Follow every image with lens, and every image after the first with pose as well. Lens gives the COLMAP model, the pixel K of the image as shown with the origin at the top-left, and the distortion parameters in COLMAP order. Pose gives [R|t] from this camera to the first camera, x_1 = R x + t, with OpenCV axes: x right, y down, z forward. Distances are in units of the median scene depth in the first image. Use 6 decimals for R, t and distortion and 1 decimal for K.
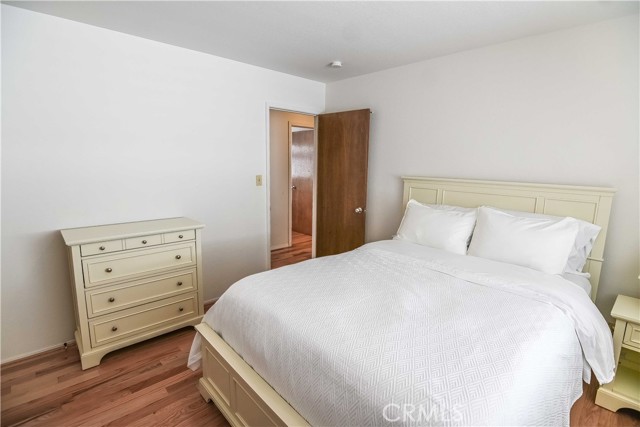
lens RADIAL K [[321.3, 0, 320.0], [0, 321.3, 213.5], [0, 0, 1]] dist [-0.011702, -0.001337]
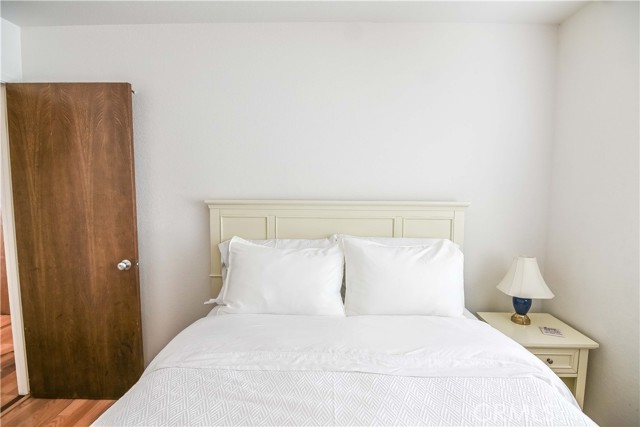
lens RADIAL K [[310.3, 0, 328.9], [0, 310.3, 214.2], [0, 0, 1]] dist [-0.003643, -0.012725]
pose [[0.696784, -0.073101, 0.713546, -0.006037], [0.120451, 0.992591, -0.015932, -0.045625], [-0.707095, 0.097049, 0.700427, 0.375948]]
